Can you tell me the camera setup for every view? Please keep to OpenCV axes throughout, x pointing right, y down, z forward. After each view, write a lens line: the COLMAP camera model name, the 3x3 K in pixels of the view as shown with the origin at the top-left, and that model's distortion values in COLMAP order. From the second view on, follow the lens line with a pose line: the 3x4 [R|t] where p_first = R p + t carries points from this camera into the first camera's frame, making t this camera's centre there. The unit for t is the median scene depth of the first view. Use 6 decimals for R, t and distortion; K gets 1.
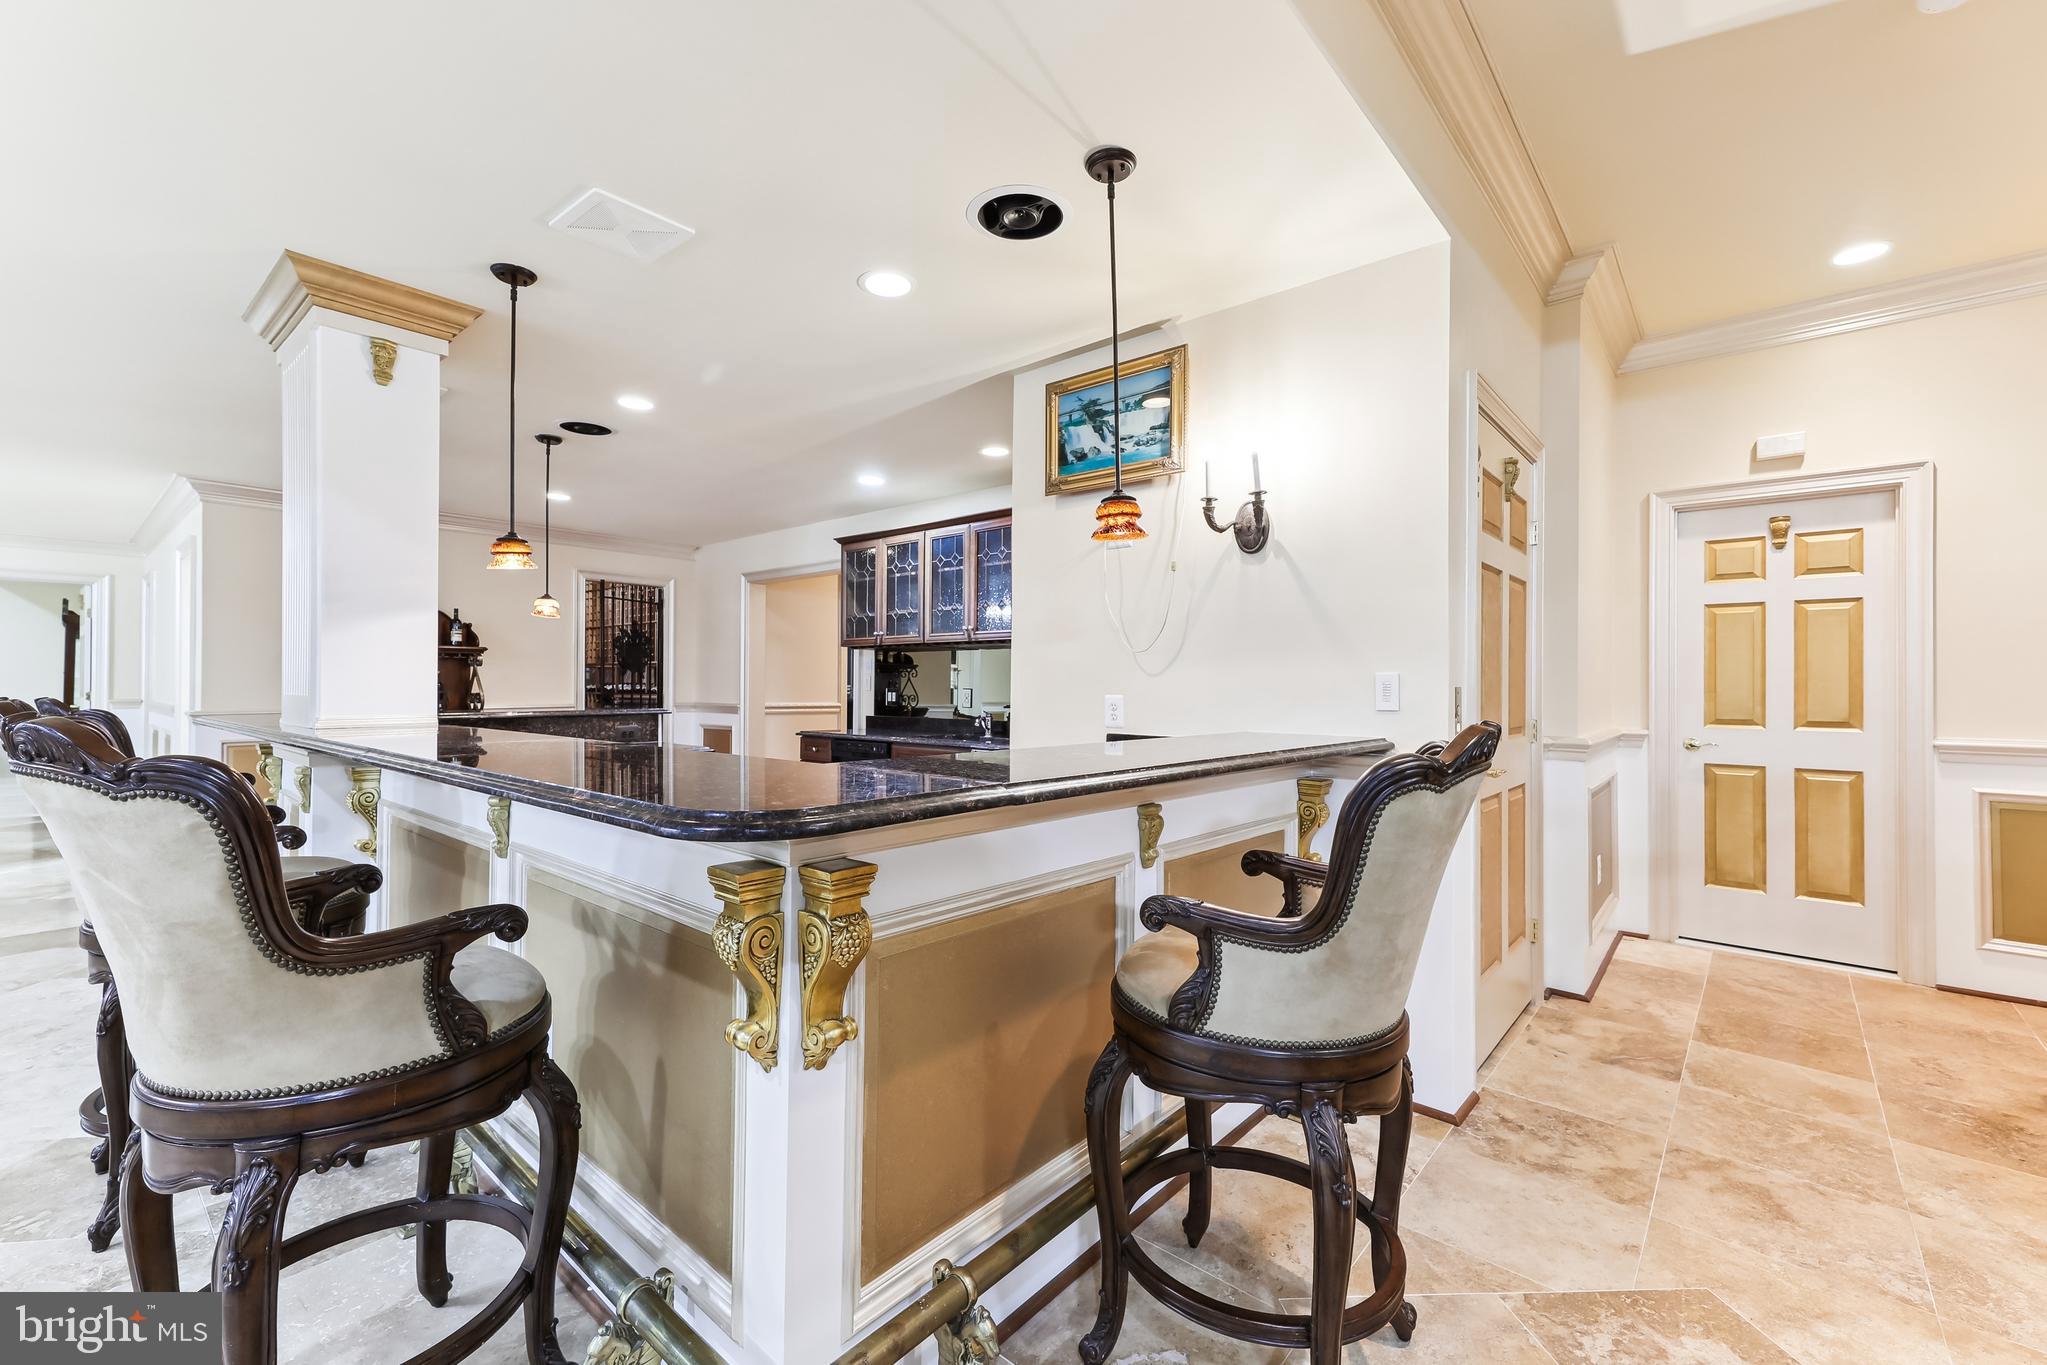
lens RADIAL K [[849.0, 0, 1034.5], [0, 849.0, 665.8], [0, 0, 1]] dist [0.002290, 0.000048]
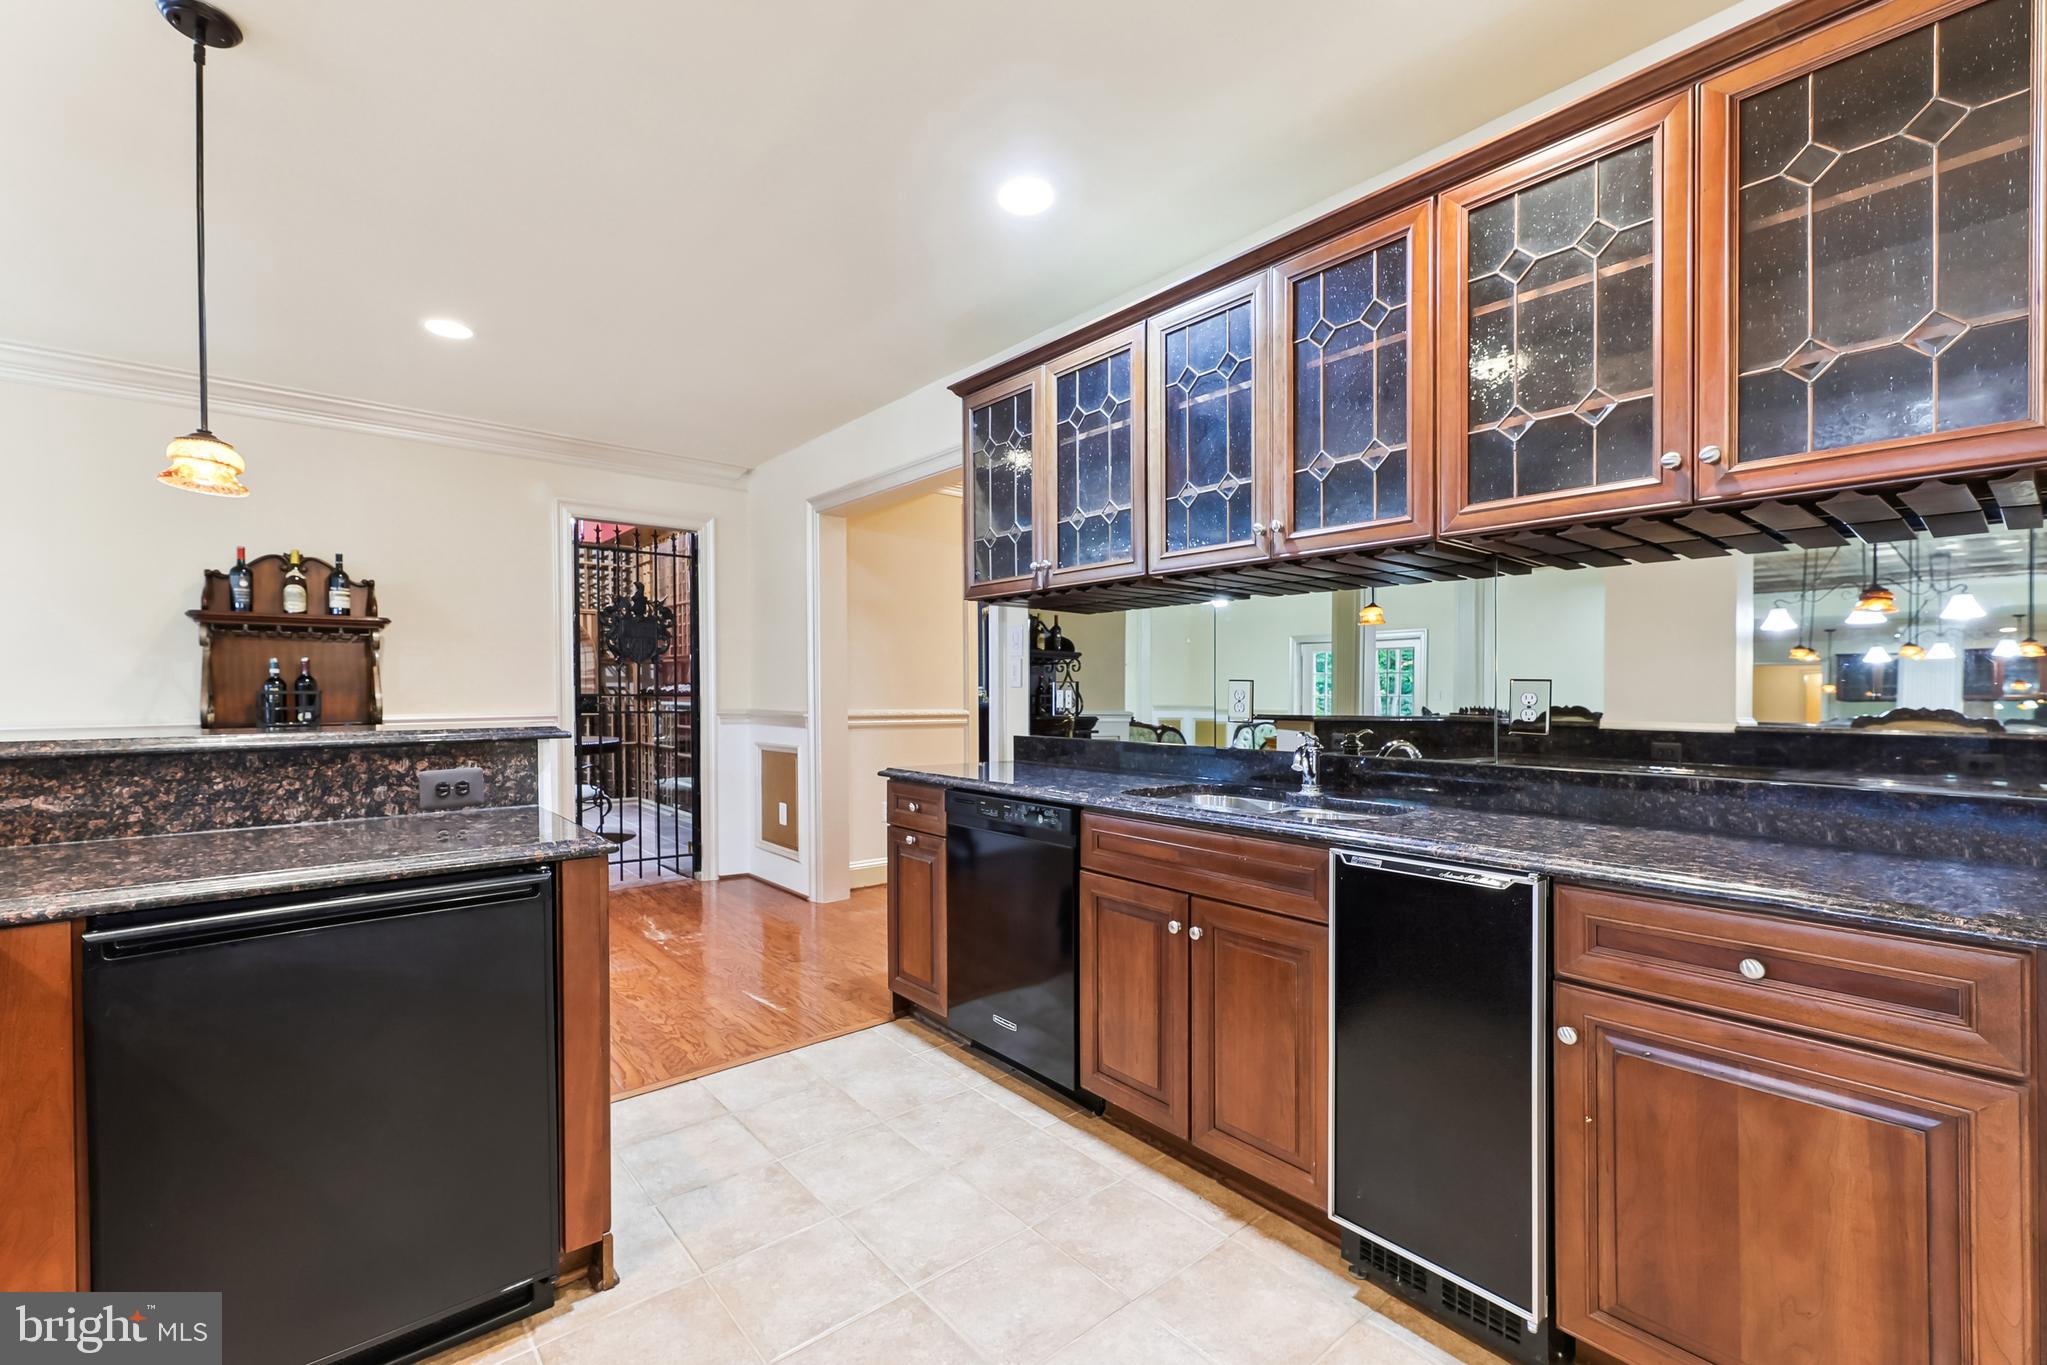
lens RADIAL K [[849.0, 0, 1018.5], [0, 849.0, 688.4], [0, 0, 1]] dist [0.002290, 0.000048]
pose [[0.985186, -0.004420, -0.171432, -0.110063], [0.007880, 0.999779, 0.019504, 0.020592], [0.171308, -0.020566, 0.985003, 0.507854]]
